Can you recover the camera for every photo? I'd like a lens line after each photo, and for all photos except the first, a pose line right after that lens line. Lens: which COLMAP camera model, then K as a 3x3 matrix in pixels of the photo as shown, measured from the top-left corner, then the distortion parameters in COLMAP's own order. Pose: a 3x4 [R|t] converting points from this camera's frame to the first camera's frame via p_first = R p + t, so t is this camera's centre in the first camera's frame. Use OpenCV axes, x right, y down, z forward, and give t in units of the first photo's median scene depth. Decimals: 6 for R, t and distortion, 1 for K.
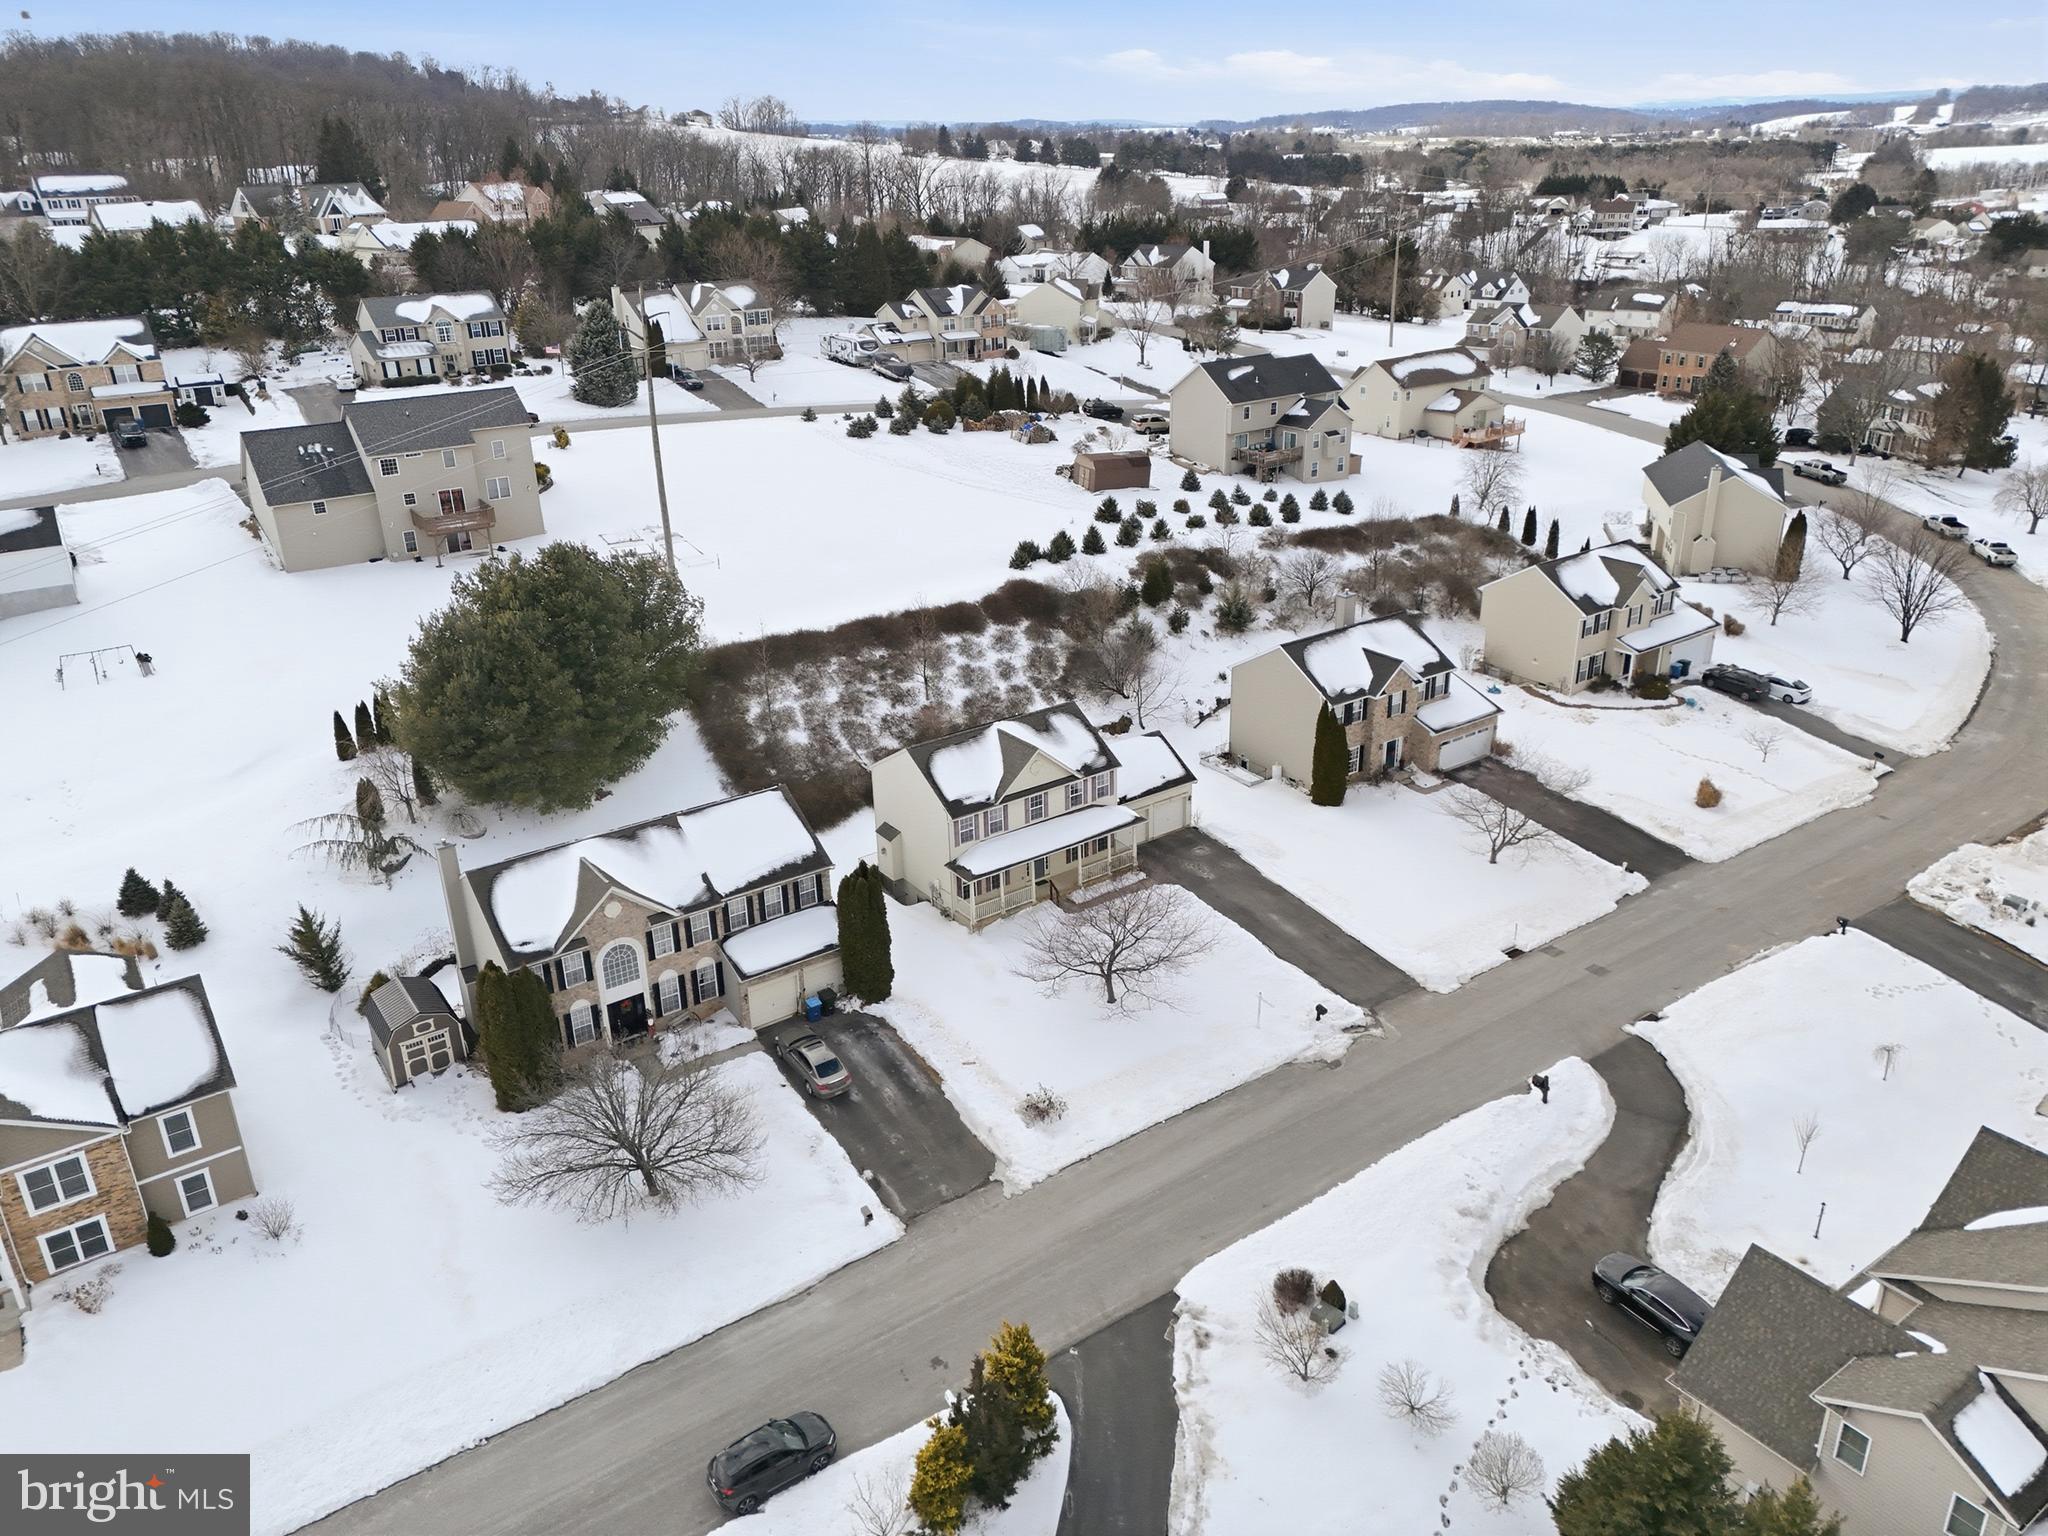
lens RADIAL K [[1499.0, 0, 1028.7], [0, 1499.0, 768.4], [0, 0, 1]] dist [0.073501, -0.059433]
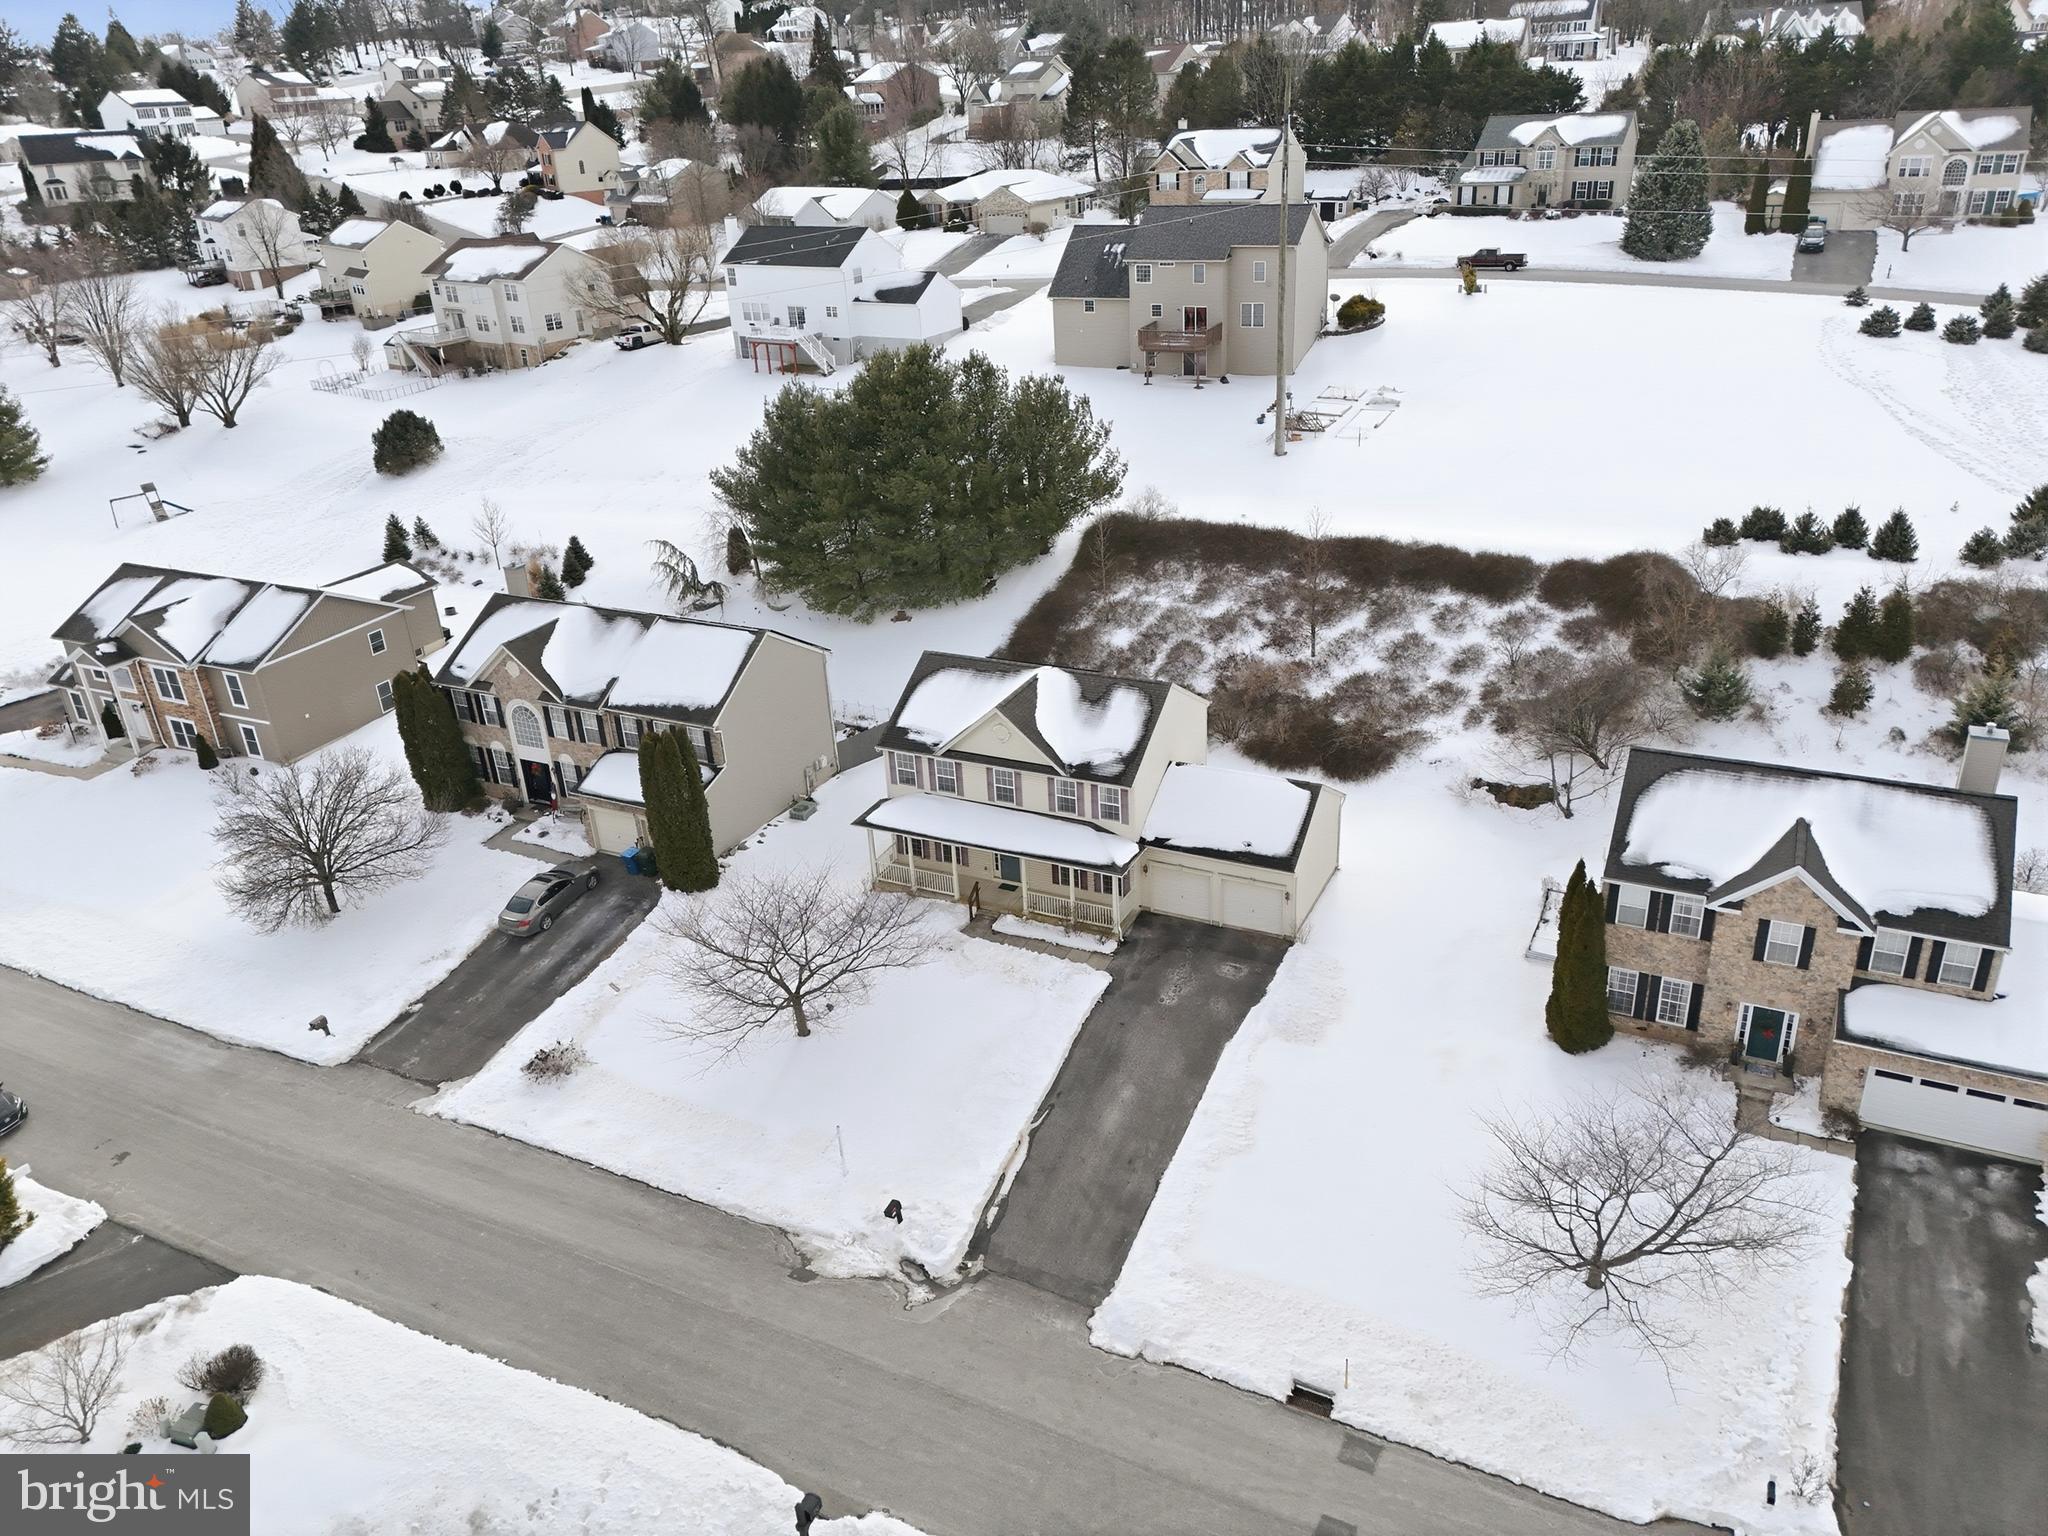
lens RADIAL K [[1499.0, 0, 1026.7], [0, 1499.0, 762.7], [0, 0, 1]] dist [0.073501, -0.059433]
pose [[0.474061, 0.372487, -0.797822, 0.493630], [-0.310193, 0.918670, 0.244594, -0.139719], [0.824043, 0.131527, 0.551048, 0.500527]]
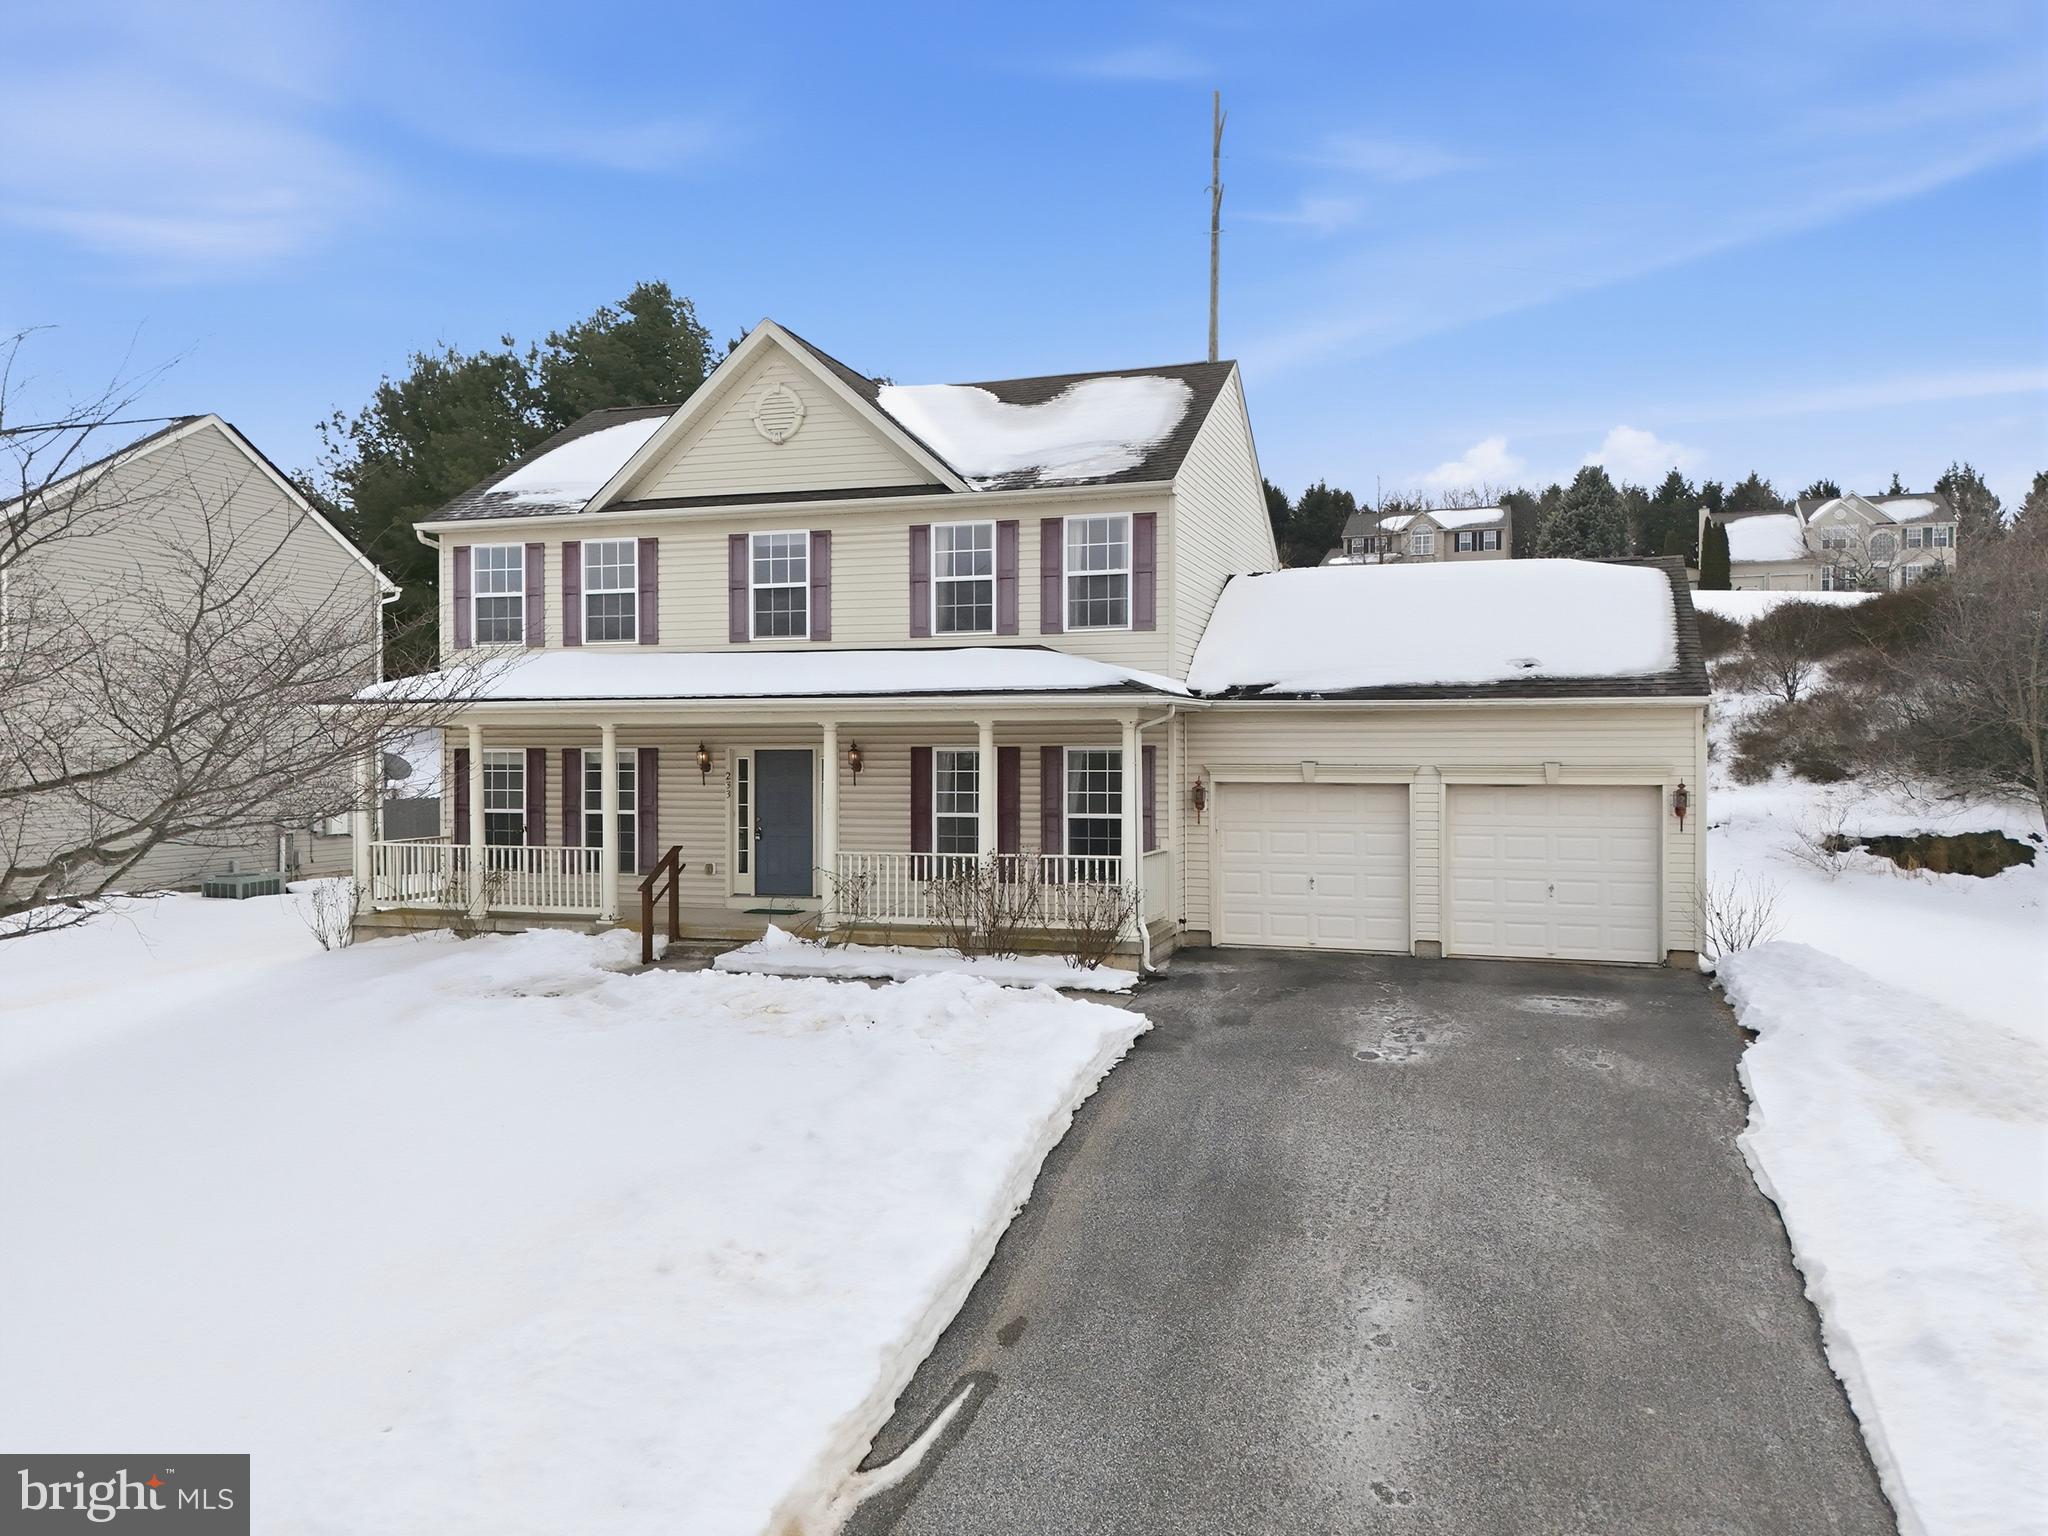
lens RADIAL K [[1499.0, 0, 1037.3], [0, 1499.0, 769.7], [0, 0, 1]] dist [0.073501, -0.059433]
pose [[0.596157, 0.029542, -0.802324, 0.198434], [-0.328707, 0.920711, -0.210341, 0.078661], [0.732495, 0.389126, 0.558599, 0.749255]]
